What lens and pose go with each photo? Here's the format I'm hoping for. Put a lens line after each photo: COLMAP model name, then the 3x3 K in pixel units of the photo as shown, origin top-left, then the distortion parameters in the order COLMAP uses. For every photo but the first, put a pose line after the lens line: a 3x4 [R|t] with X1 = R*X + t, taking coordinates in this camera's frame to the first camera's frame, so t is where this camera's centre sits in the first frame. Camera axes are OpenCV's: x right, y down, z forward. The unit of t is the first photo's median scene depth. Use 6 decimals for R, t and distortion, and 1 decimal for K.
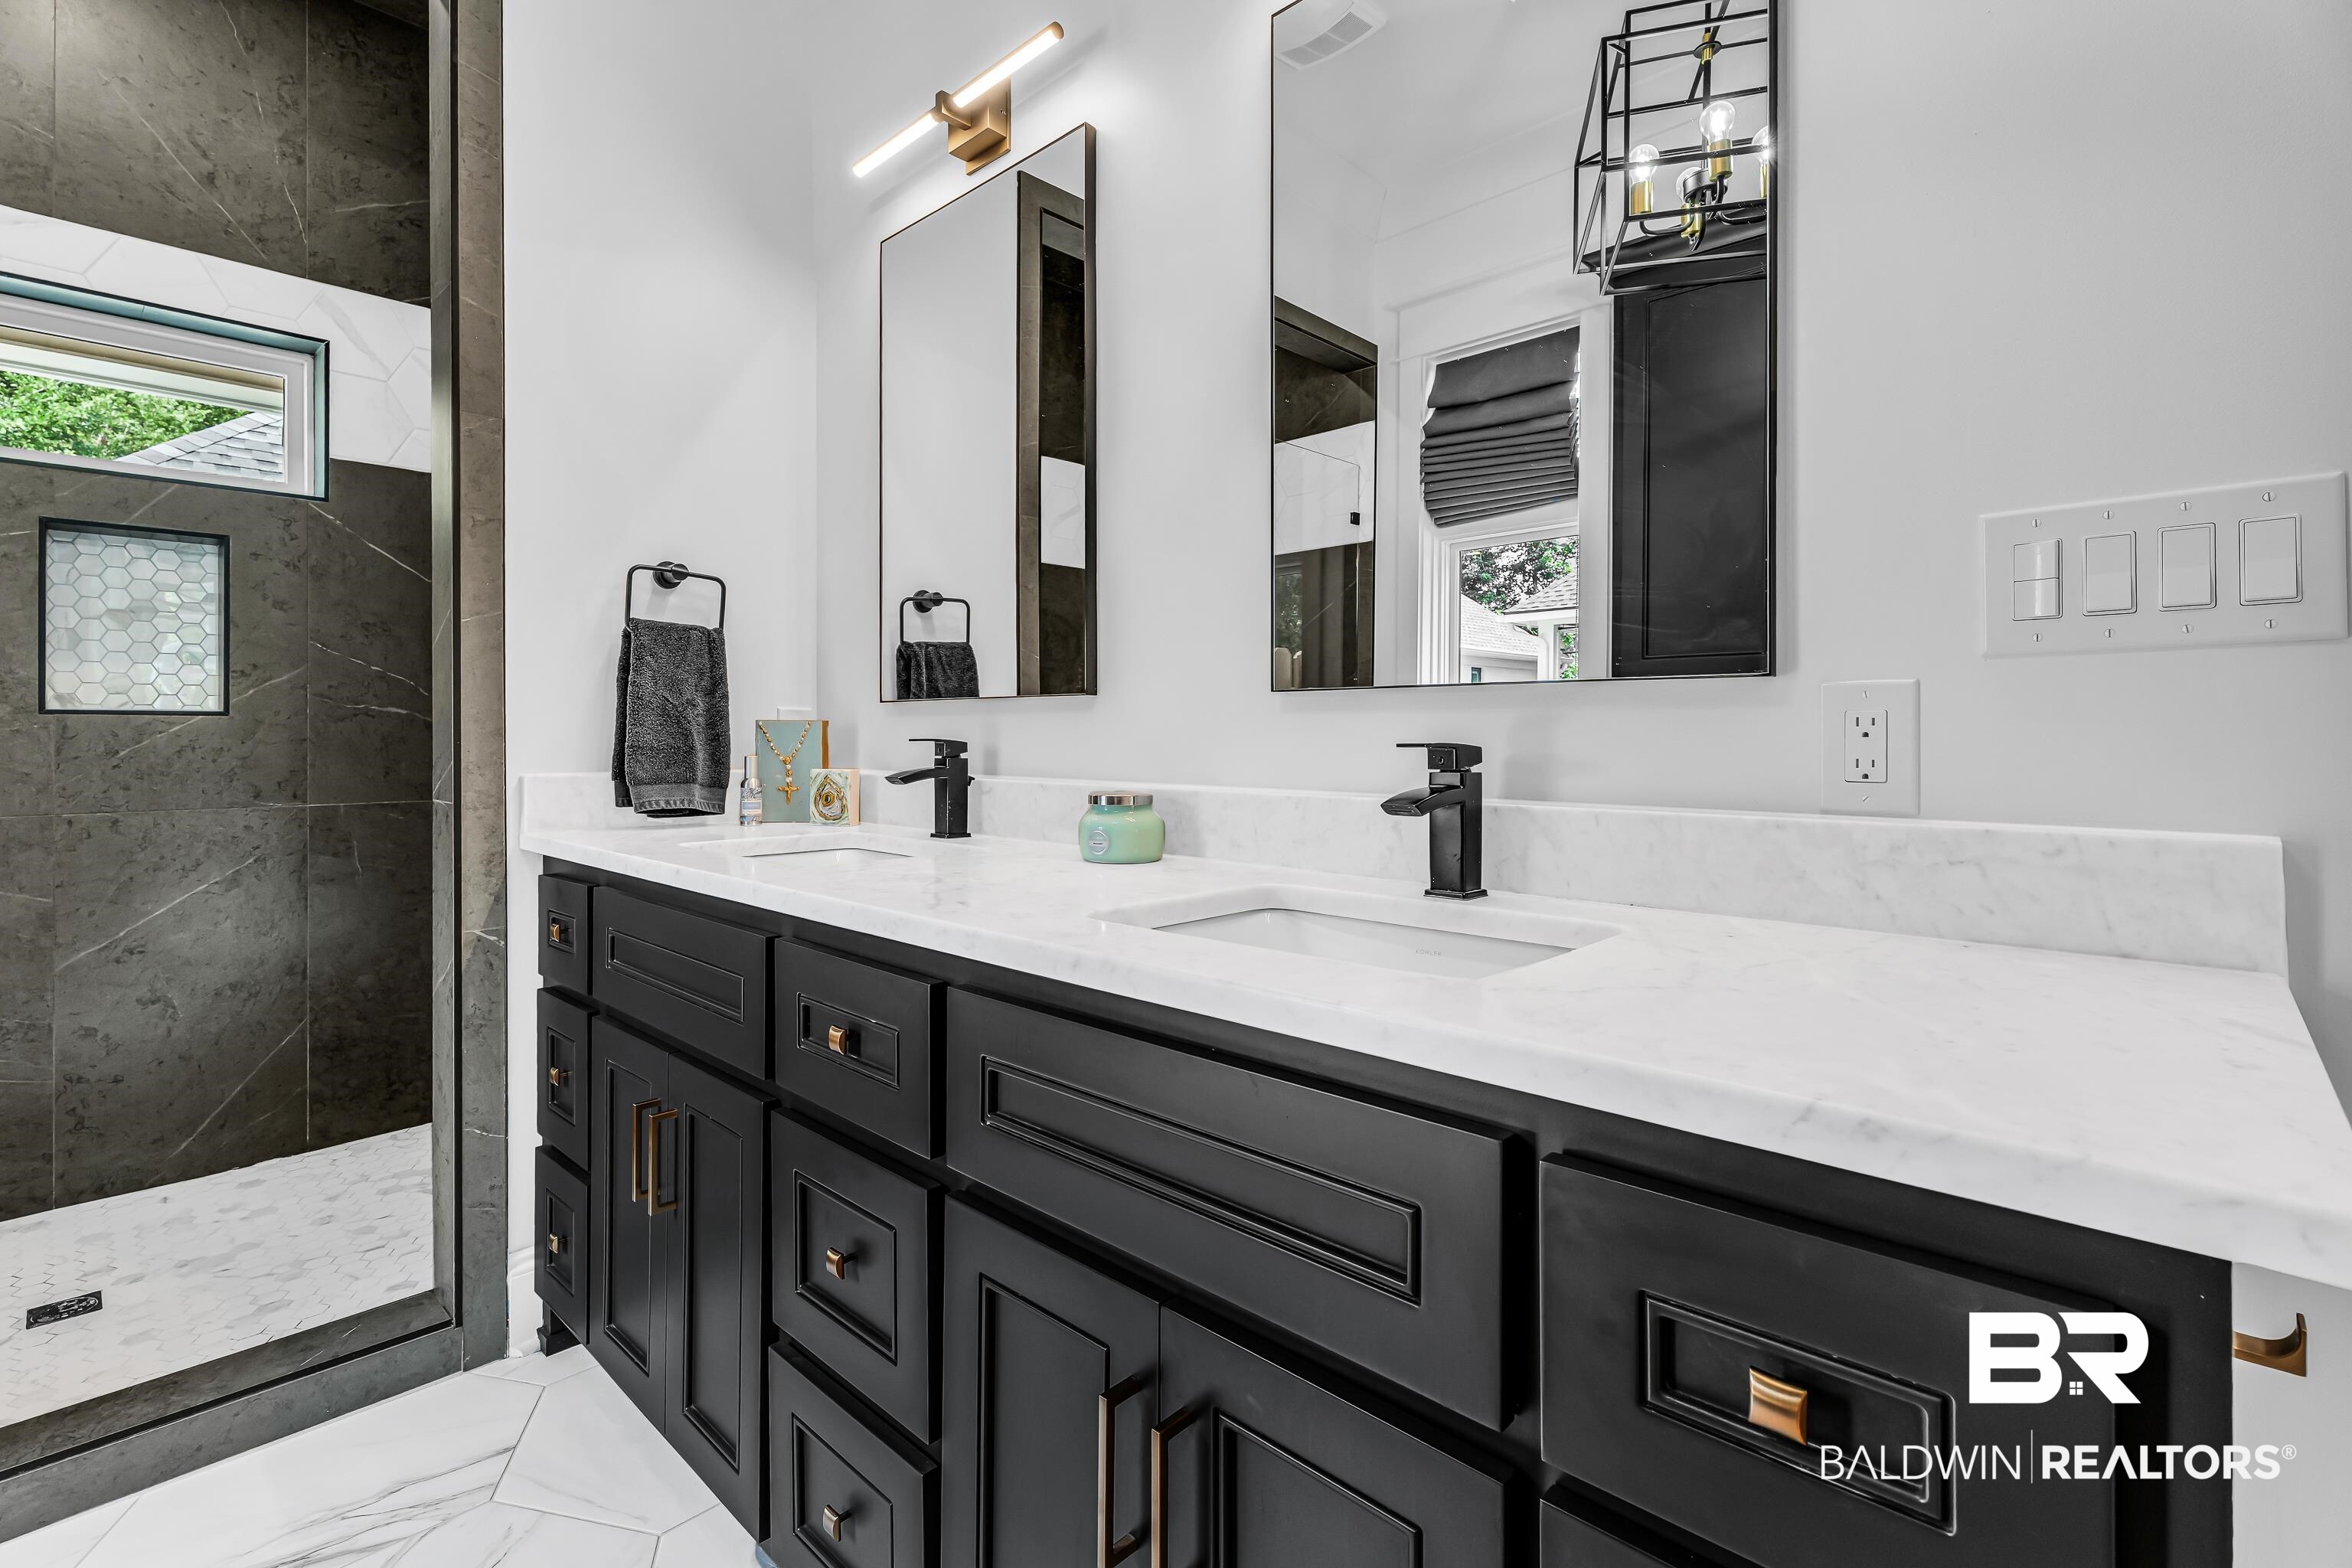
lens RADIAL K [[1090.8, 0, 1195.6], [0, 1090.8, 736.6], [0, 0, 1]] dist [-0.001198, -0.001430]
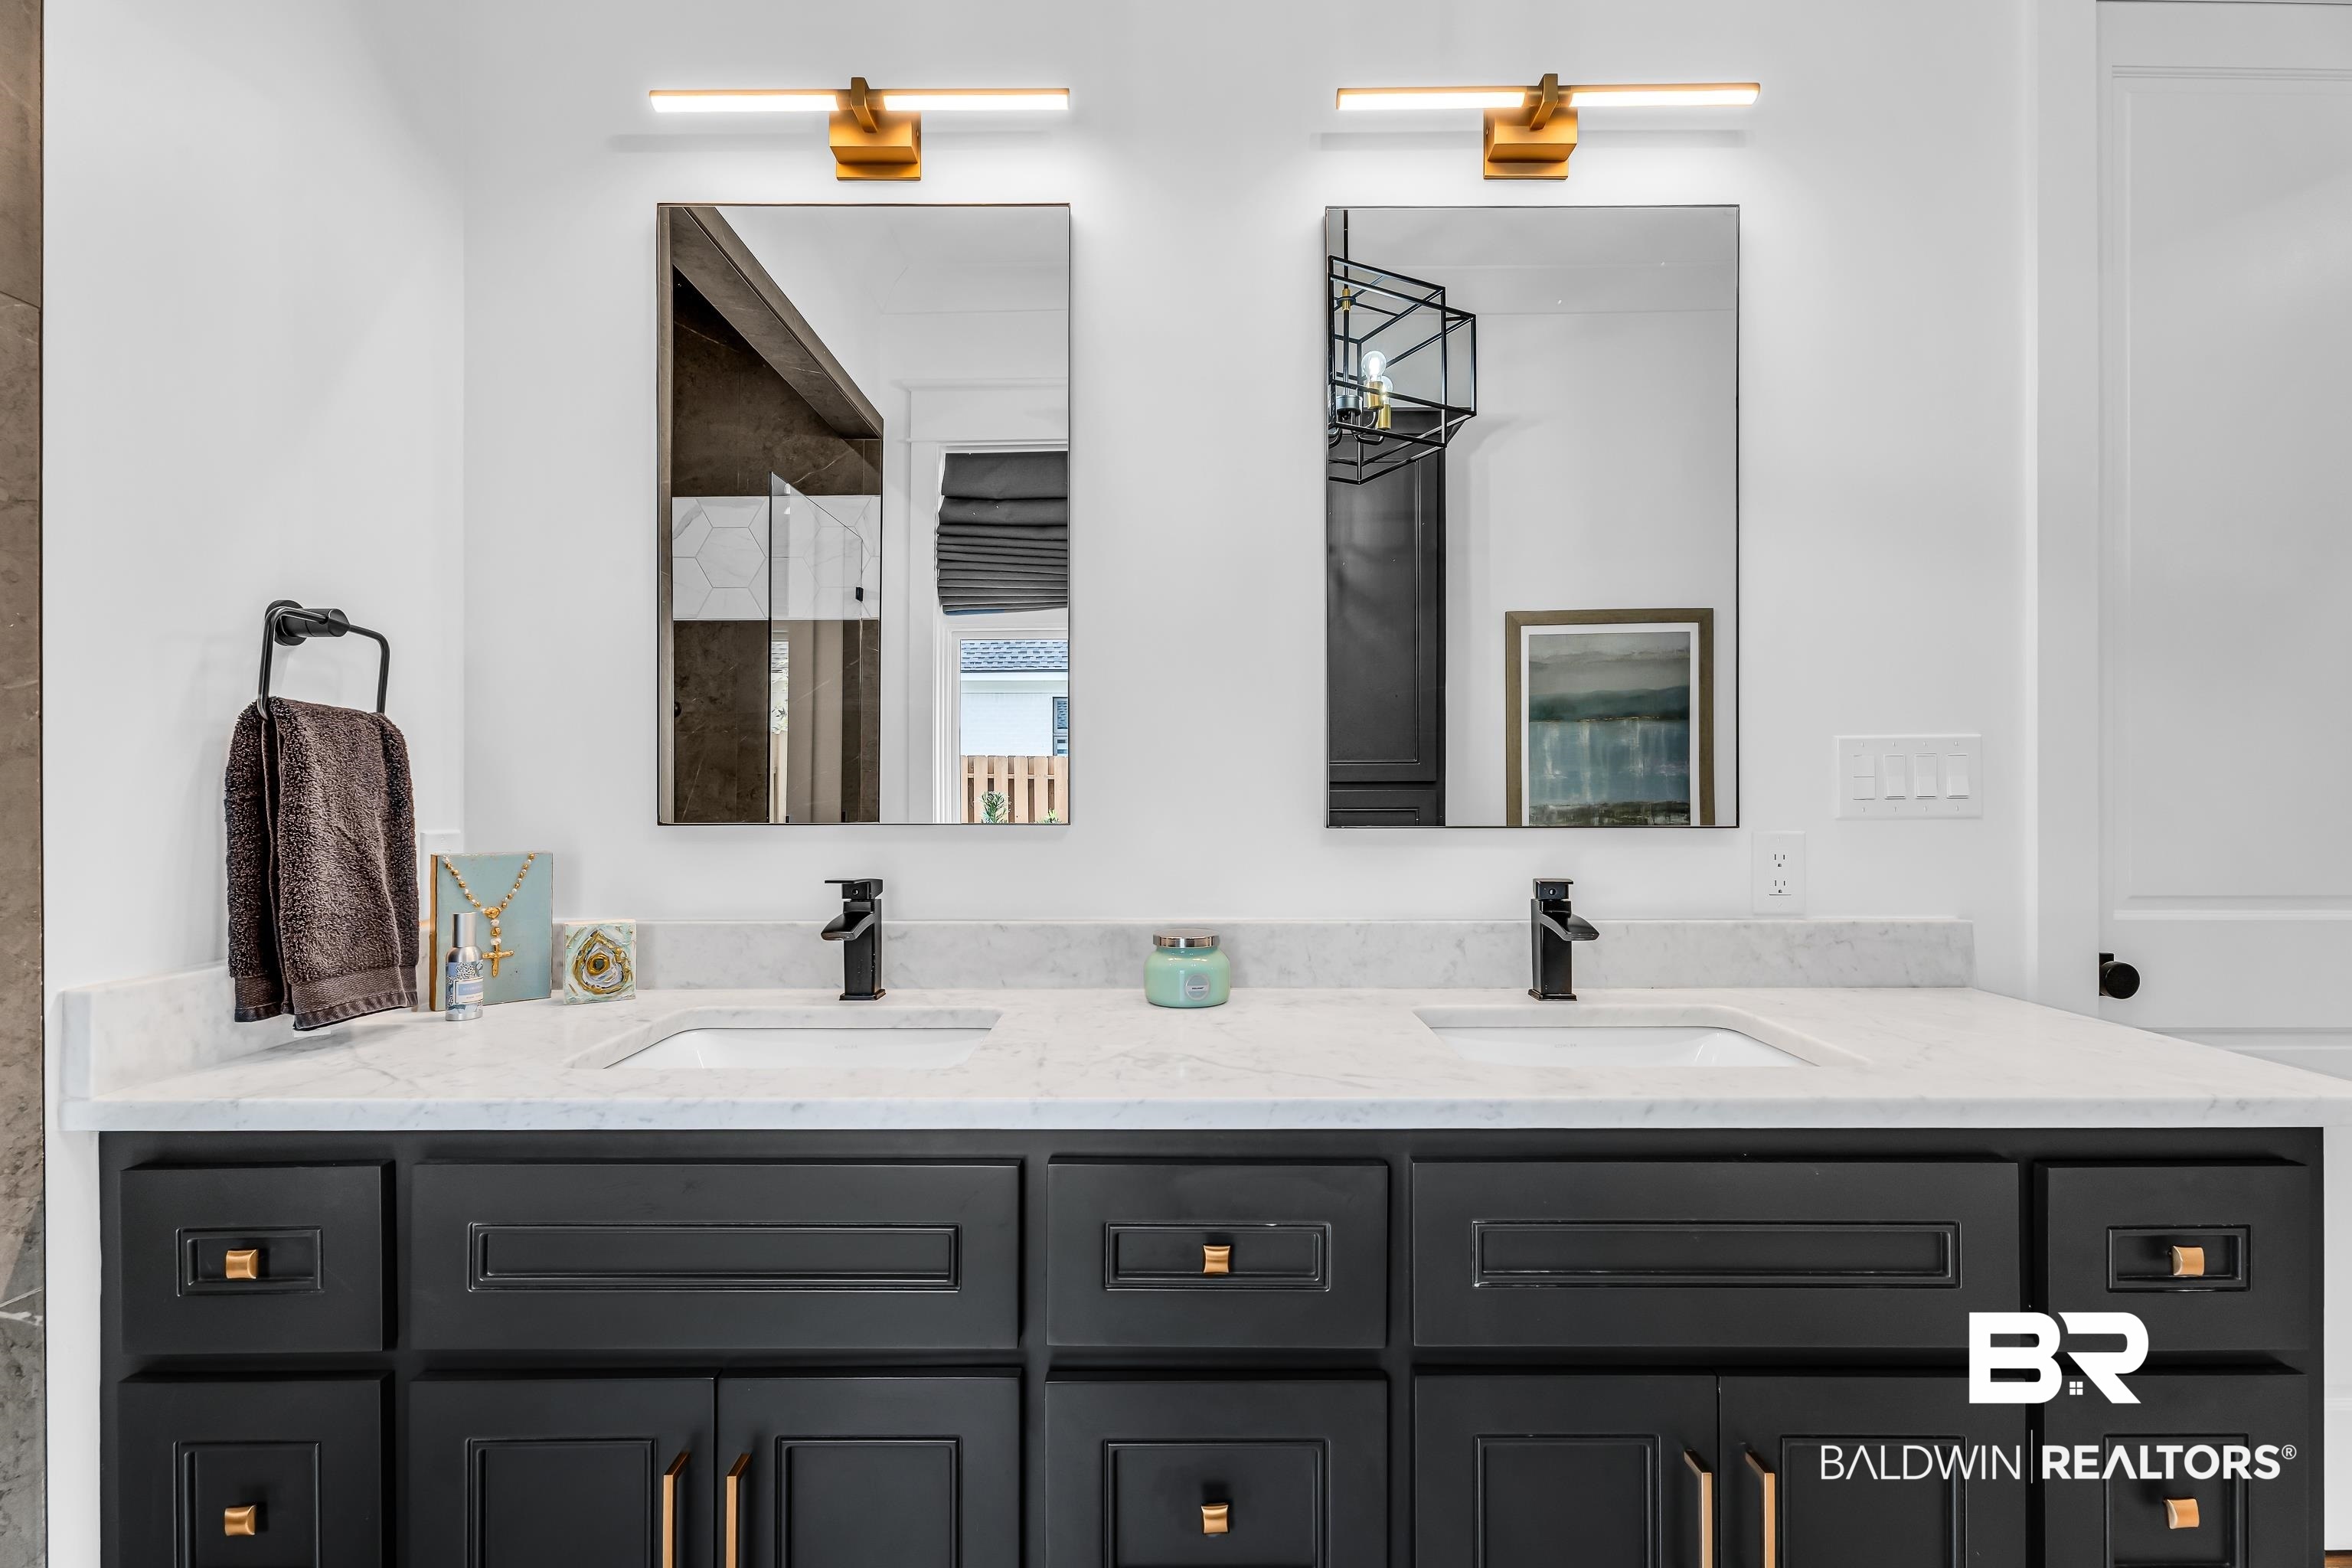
lens RADIAL K [[1090.8, 0, 1137.3], [0, 1090.8, 775.4], [0, 0, 1]] dist [-0.001198, -0.001430]
pose [[0.720384, 0.002465, 0.693572, -0.577358], [0.000797, 0.999990, -0.004381, -0.062496], [-0.693575, 0.003708, 0.720374, 0.246062]]
